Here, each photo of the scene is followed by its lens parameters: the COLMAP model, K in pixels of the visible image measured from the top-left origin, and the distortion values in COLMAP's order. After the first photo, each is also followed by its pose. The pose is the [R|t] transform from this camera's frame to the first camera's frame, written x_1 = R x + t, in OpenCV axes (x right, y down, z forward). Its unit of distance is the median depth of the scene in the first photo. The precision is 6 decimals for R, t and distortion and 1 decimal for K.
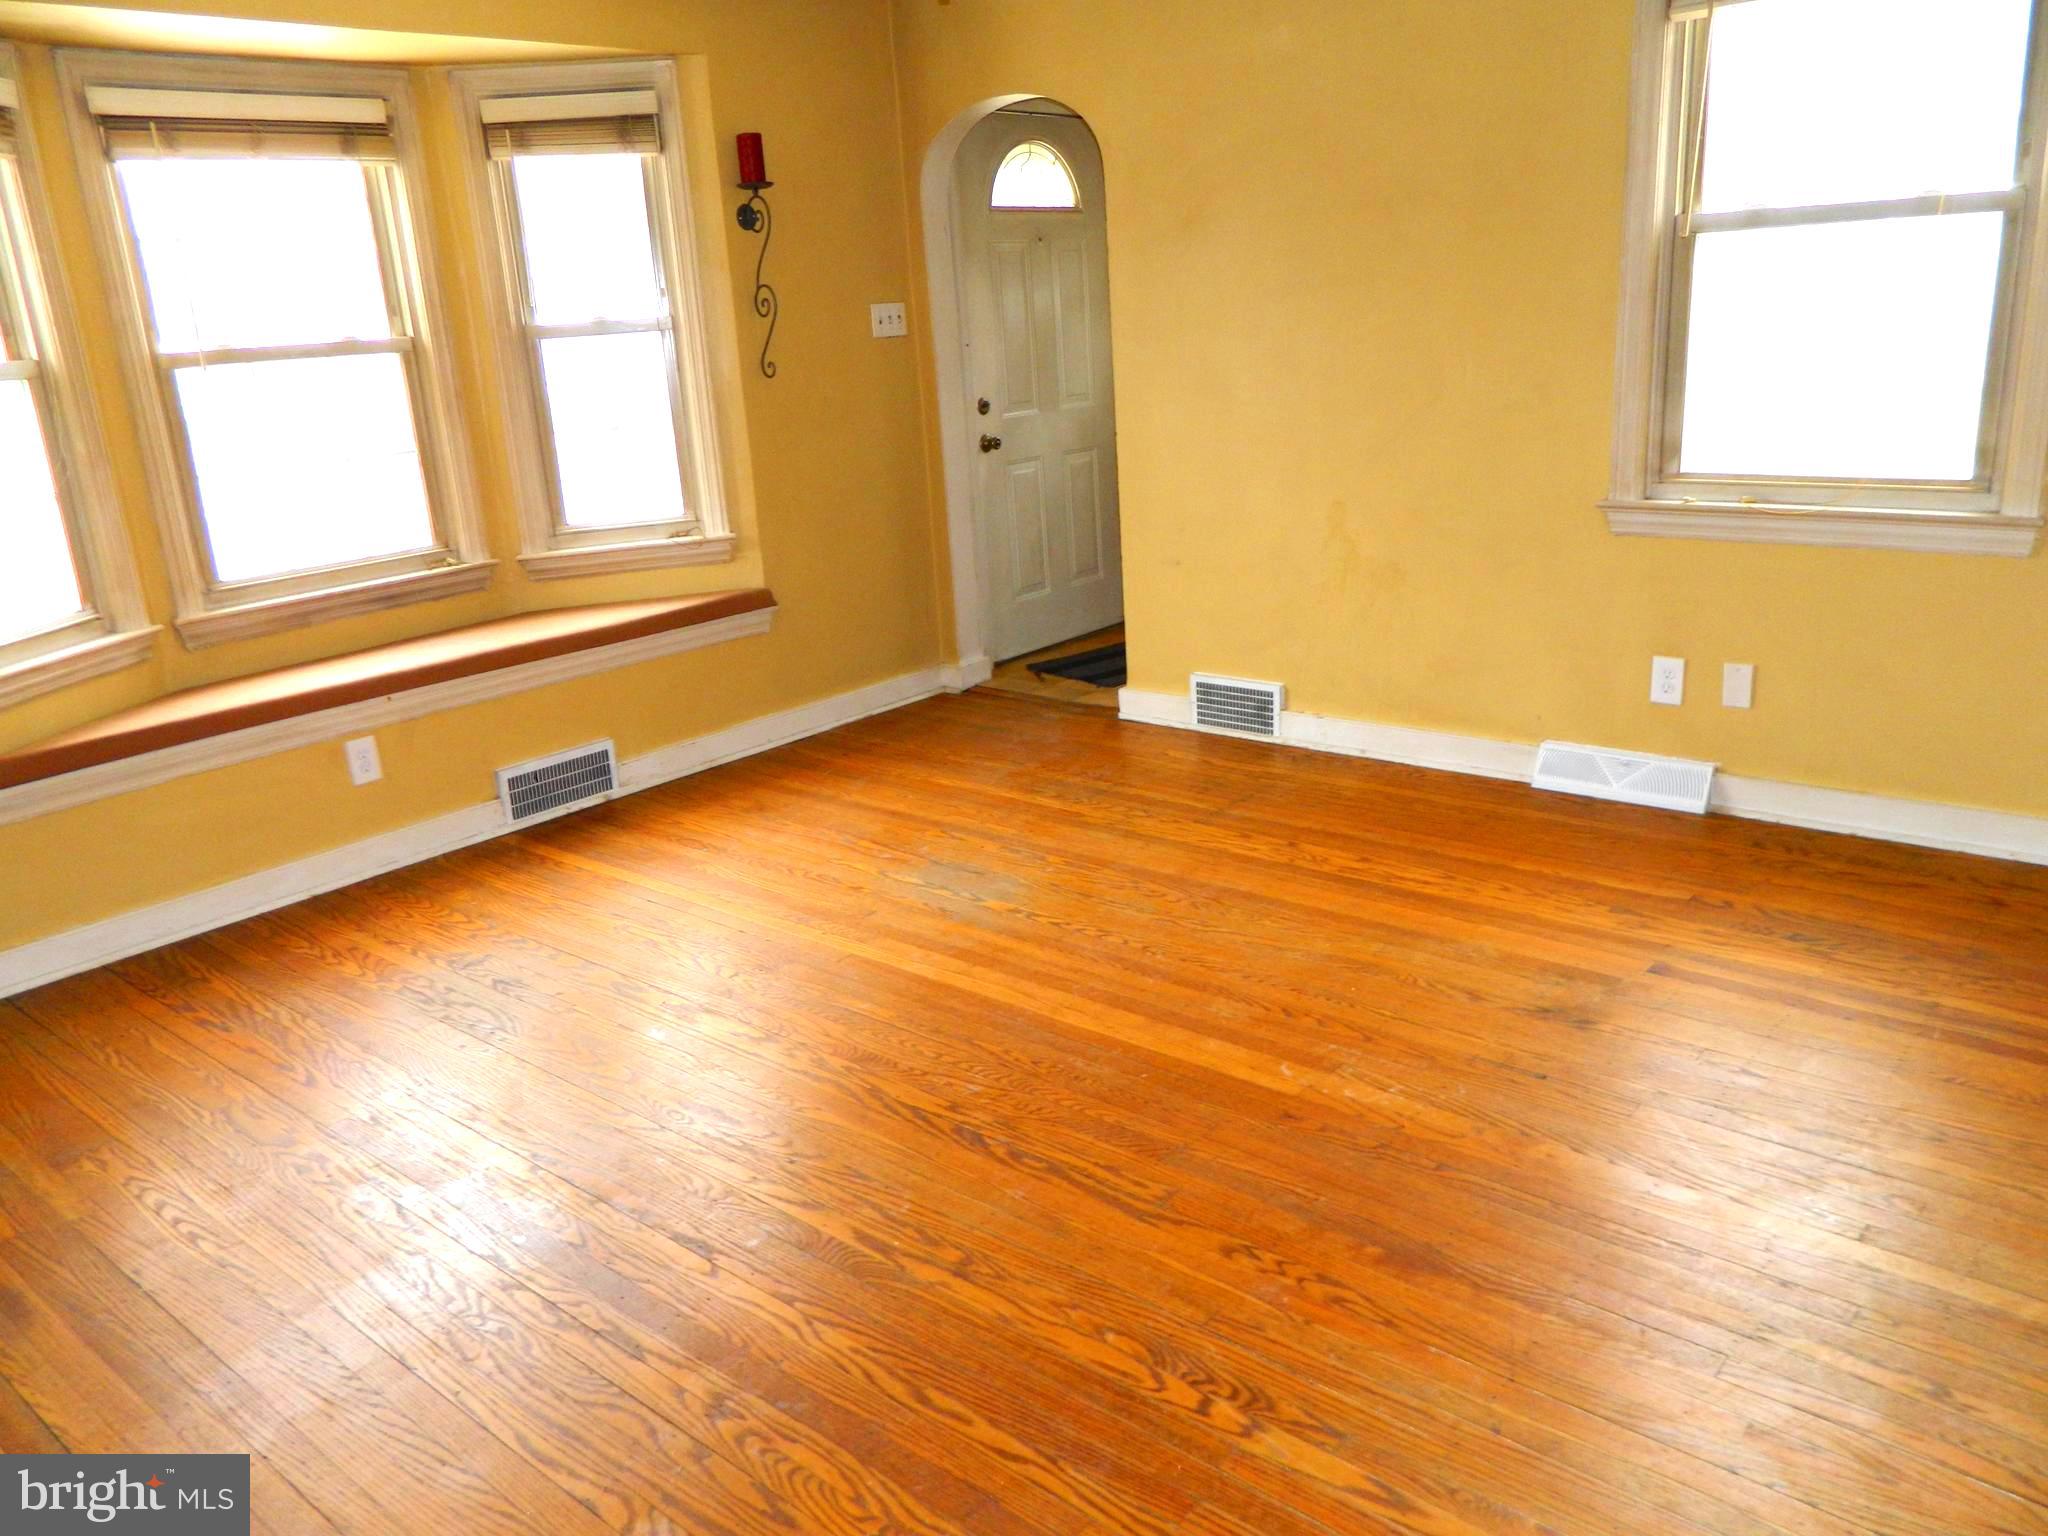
lens RADIAL K [[1539.9, 0, 1020.6], [0, 1539.9, 765.8], [0, 0, 1]] dist [0.020278, -0.002075]
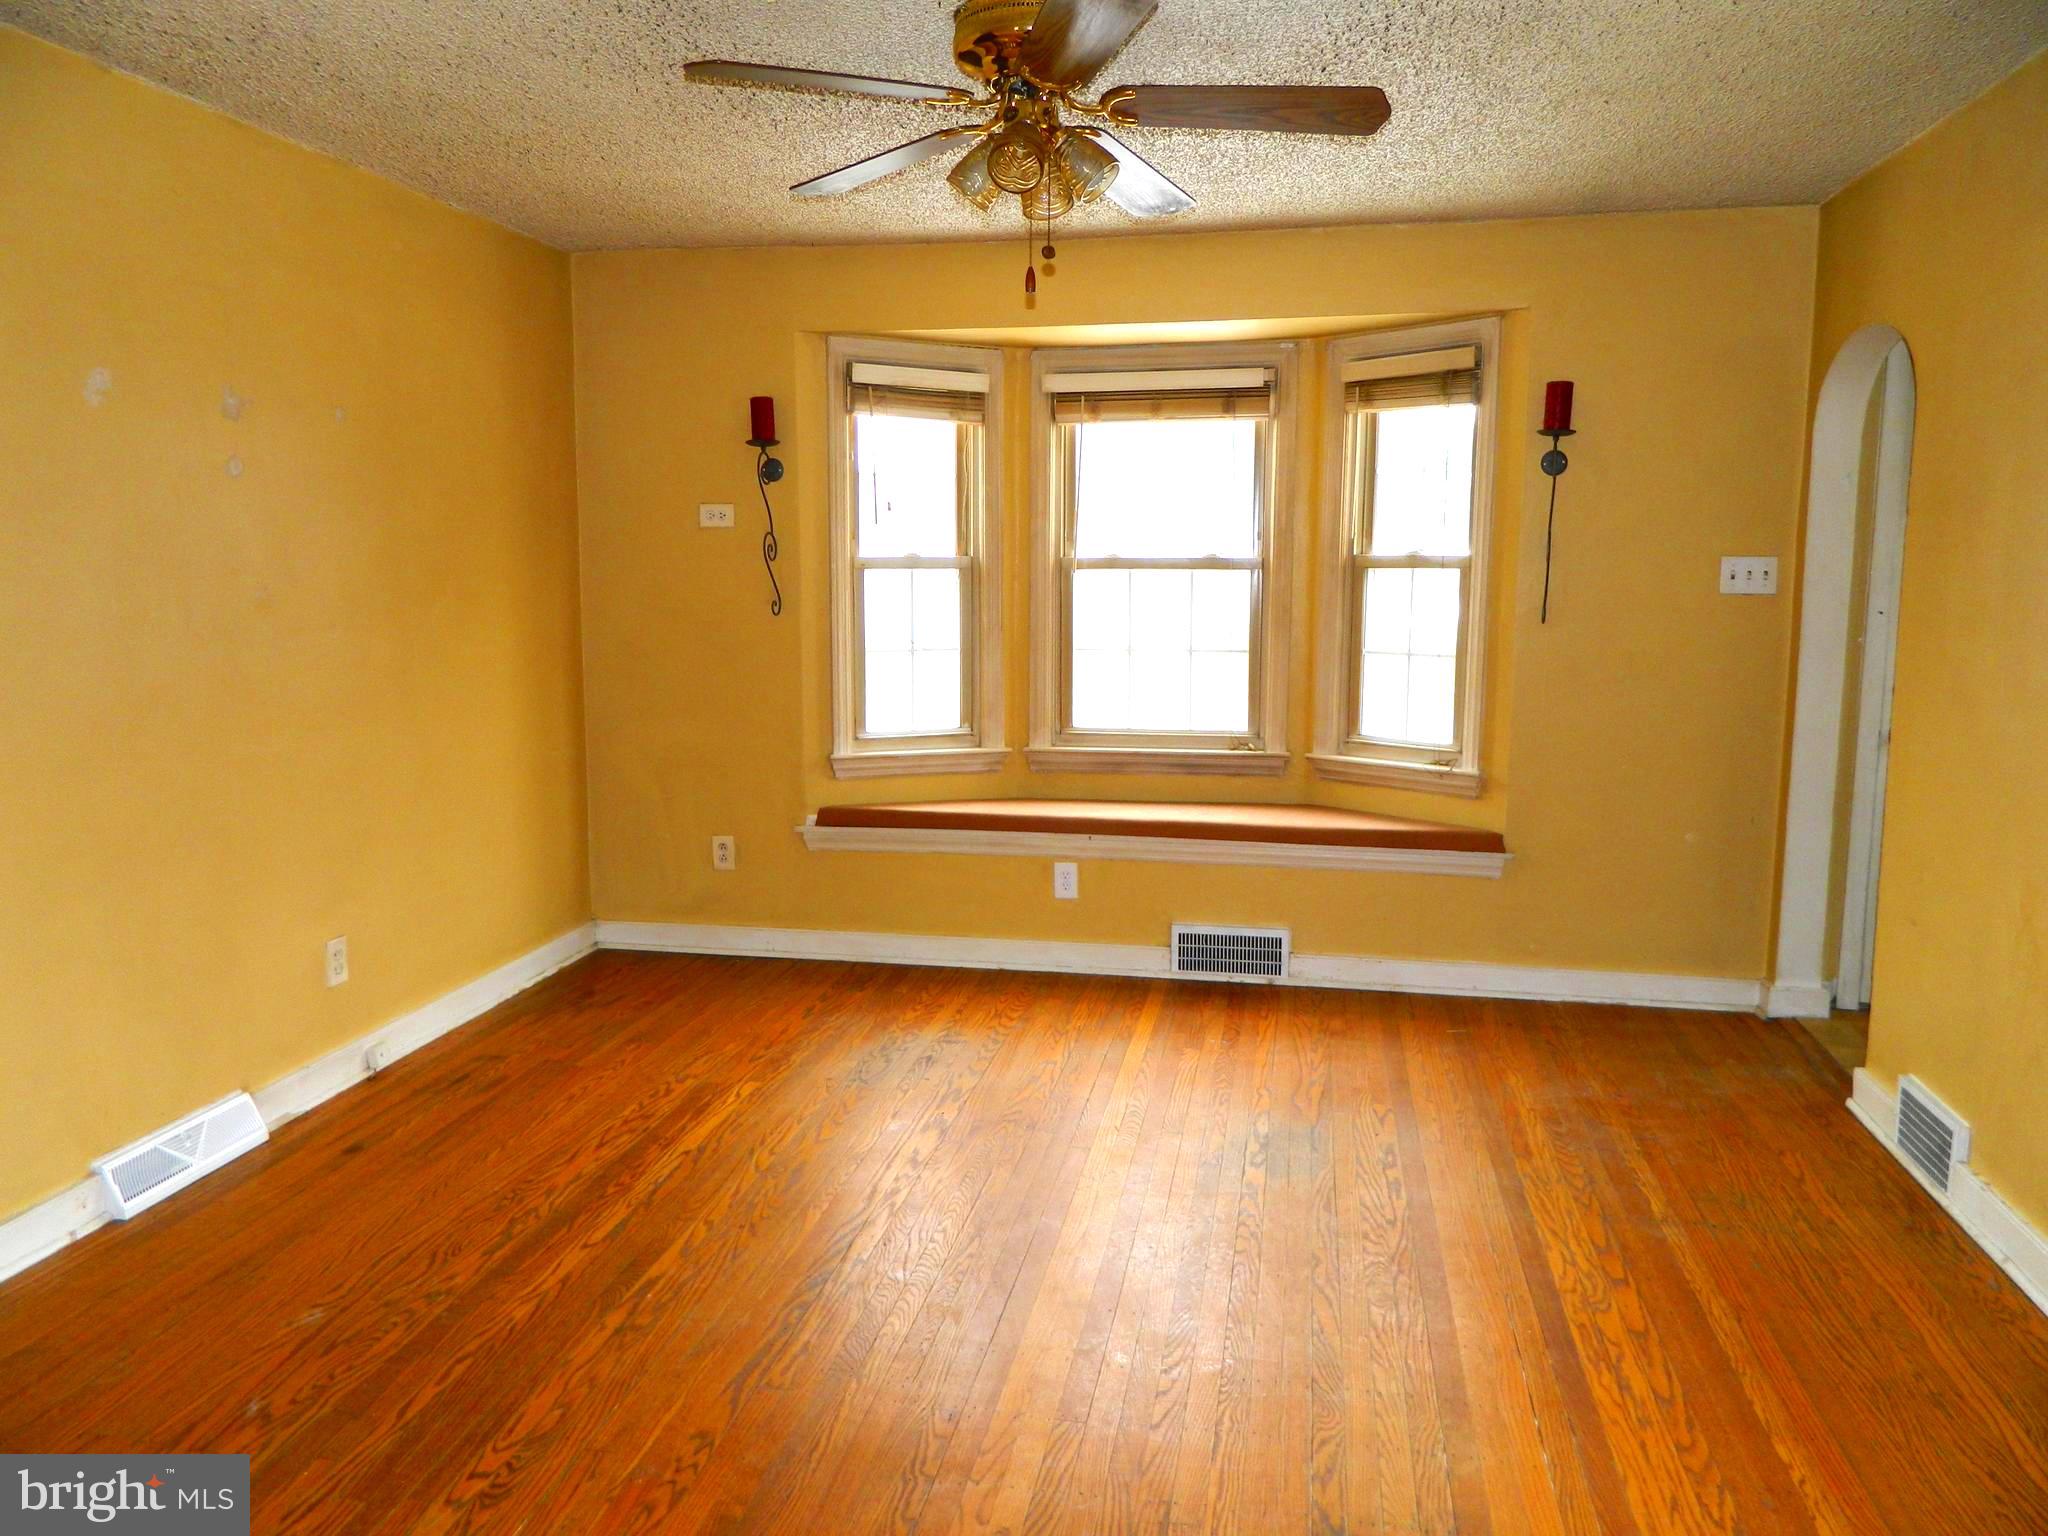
lens RADIAL K [[1539.9, 0, 1020.6], [0, 1539.9, 765.8], [0, 0, 1]] dist [0.020278, -0.002075]
pose [[0.502326, 0.184637, -0.844735, 0.556710], [-0.286548, 0.957278, 0.038838, -0.122126], [0.815818, 0.222548, 0.533773, 0.265273]]
